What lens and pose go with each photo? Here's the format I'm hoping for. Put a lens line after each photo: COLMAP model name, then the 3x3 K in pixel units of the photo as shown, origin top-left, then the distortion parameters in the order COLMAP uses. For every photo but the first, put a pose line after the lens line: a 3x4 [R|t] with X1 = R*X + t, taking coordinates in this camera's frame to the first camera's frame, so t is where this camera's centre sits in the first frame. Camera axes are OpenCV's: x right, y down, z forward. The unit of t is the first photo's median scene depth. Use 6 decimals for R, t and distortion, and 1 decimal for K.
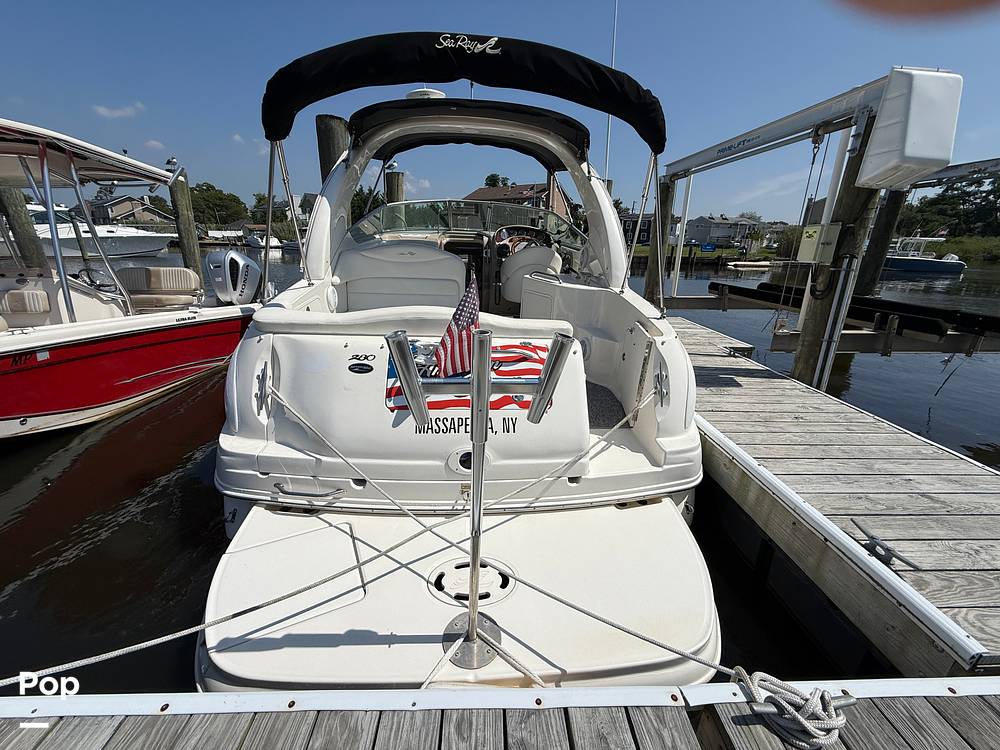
lens RADIAL K [[396.5, 0, 497.3], [0, 396.5, 373.6], [0, 0, 1]] dist [-0.001115, -0.000097]
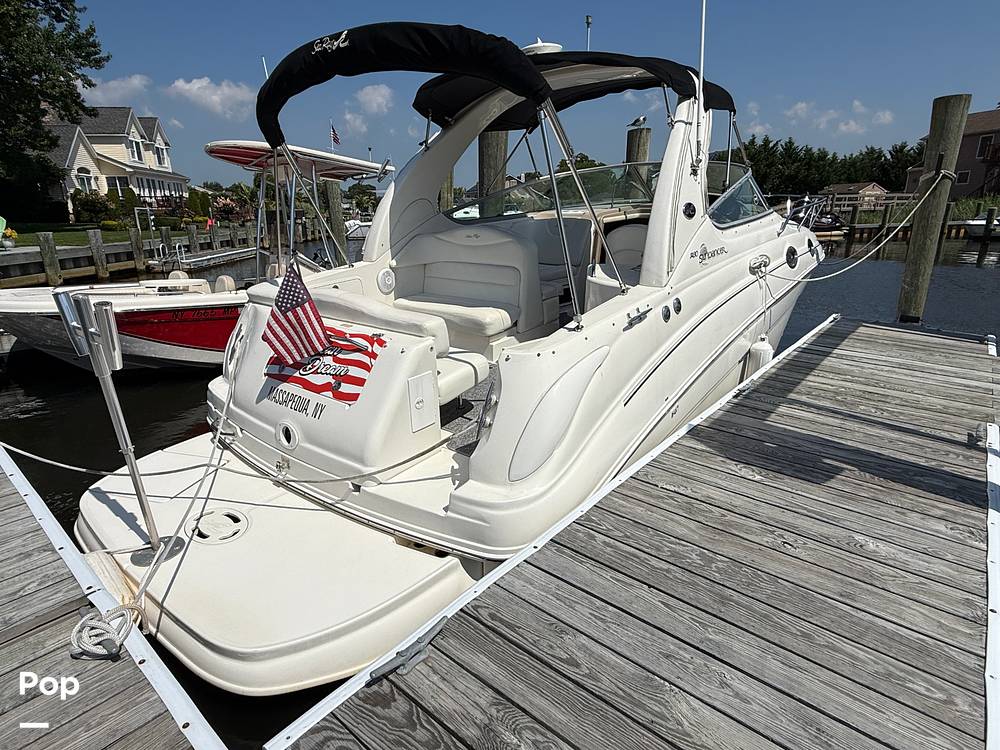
lens RADIAL K [[550.0, 0, 500.0], [0, 550.0, 375.0], [0, 0, 1]] dist [0.001855, -0.000989]
pose [[0.732087, 0.163283, -0.661353, 1.216865], [-0.188813, 0.981448, 0.033306, -0.085929], [0.654521, 0.100489, 0.749335, 0.250686]]
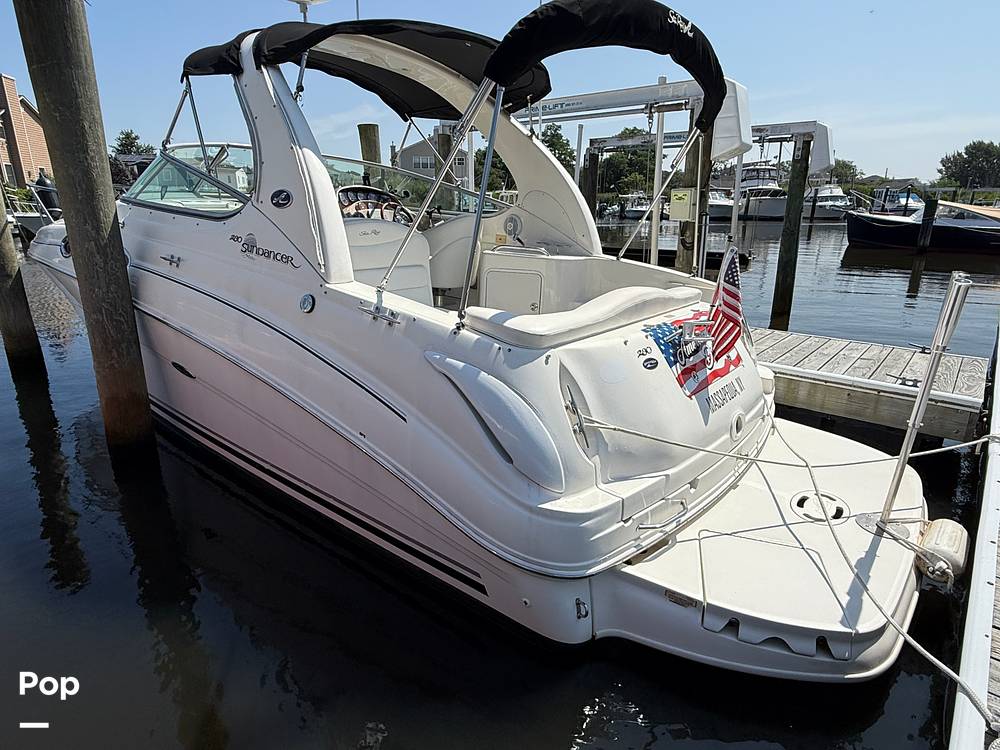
lens RADIAL K [[571.7, 0, 500.0], [0, 571.7, 375.0], [0, 0, 1]] dist [-0.003047, -0.000381]
pose [[0.672891, -0.232702, 0.702188, -1.443091], [0.246429, 0.965529, 0.083825, -0.174165], [-0.697489, 0.116634, 0.707040, 0.346815]]
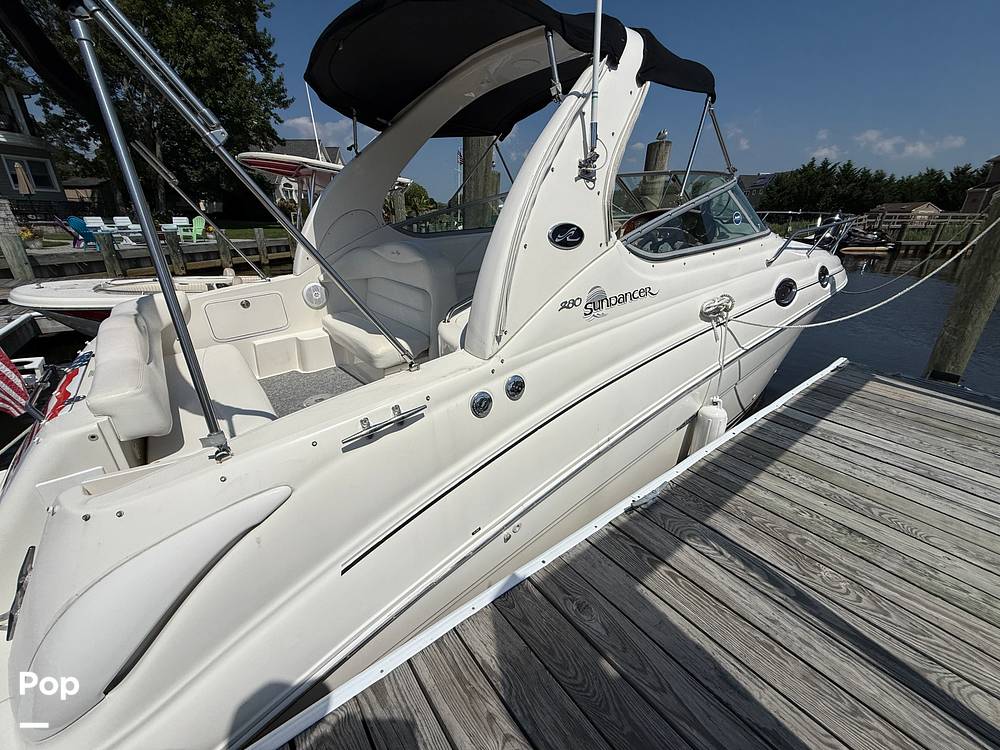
lens RADIAL K [[404.5, 0, 501.1], [0, 404.5, 371.6], [0, 0, 1]] dist [-0.000347, 0.000393]
pose [[0.580503, 0.269624, -0.768322, 1.070812], [-0.255067, 0.956309, 0.142879, -0.423751], [0.773277, 0.113031, 0.623913, 1.179793]]
